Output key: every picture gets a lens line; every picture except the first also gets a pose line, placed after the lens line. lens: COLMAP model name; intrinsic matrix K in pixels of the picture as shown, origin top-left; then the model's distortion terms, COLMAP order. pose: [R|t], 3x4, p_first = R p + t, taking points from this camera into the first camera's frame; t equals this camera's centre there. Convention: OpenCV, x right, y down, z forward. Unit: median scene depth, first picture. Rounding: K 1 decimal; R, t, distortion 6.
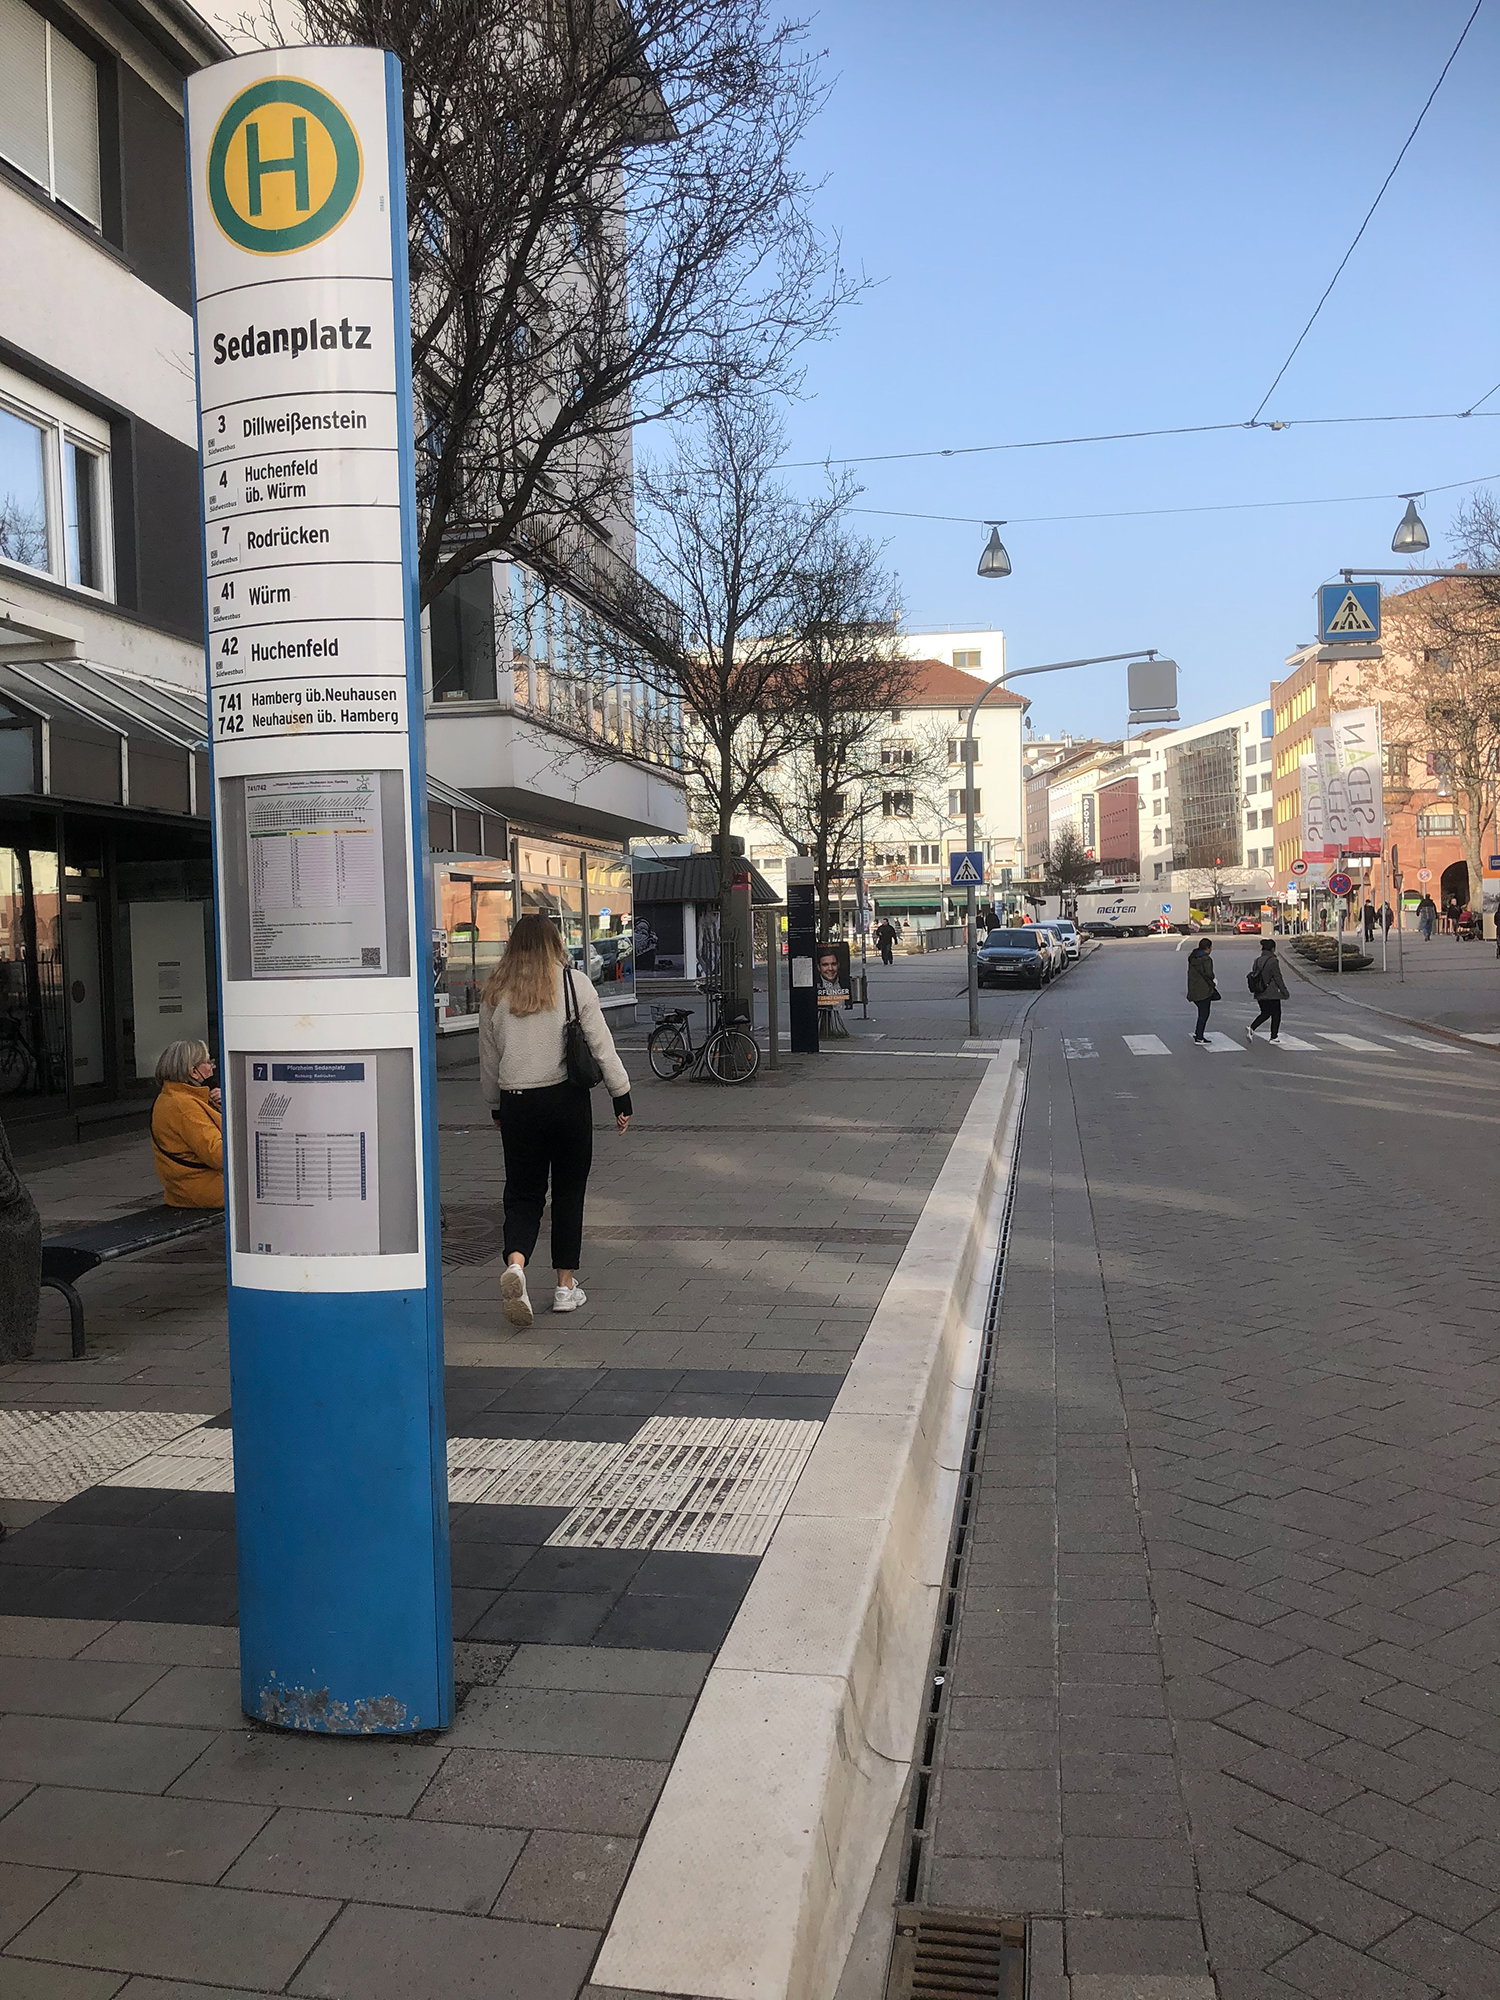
lens RADIAL K [[1613.2, 0, 739.2], [0, 1613.2, 1005.8], [0, 0, 1]] dist [0.082729, -0.001384]
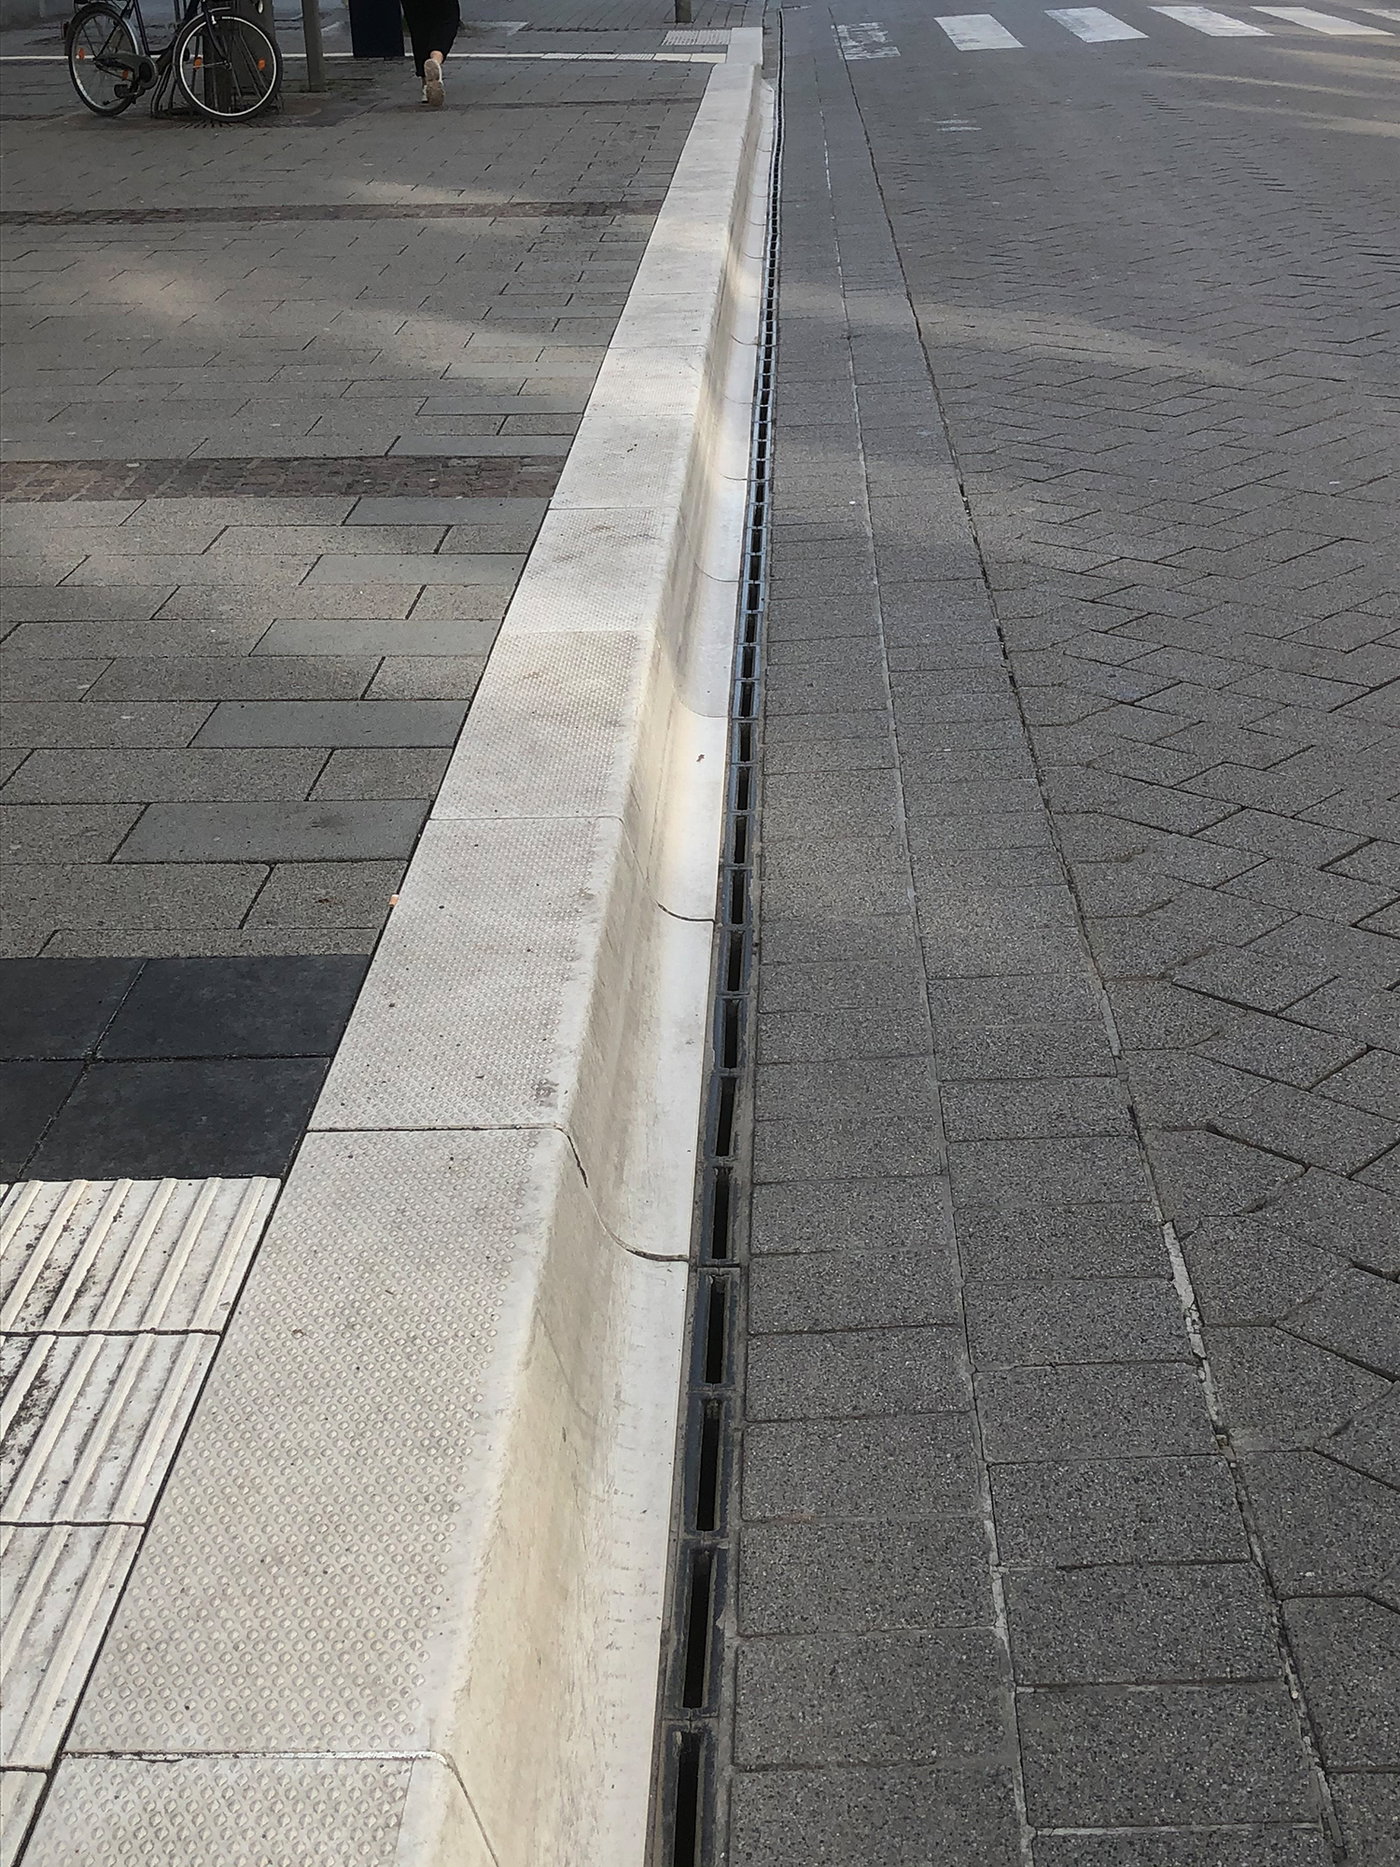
lens RADIAL K [[2358.7, 0, 700.2], [0, 2358.7, 938.6], [0, 0, 1]] dist [0.022766, 0.000000]
pose [[0.988181, -0.069160, 0.136807, 0.046771], [0.013241, 0.927615, 0.373303, 0.019939], [-0.152722, -0.367079, 0.917567, 0.354584]]
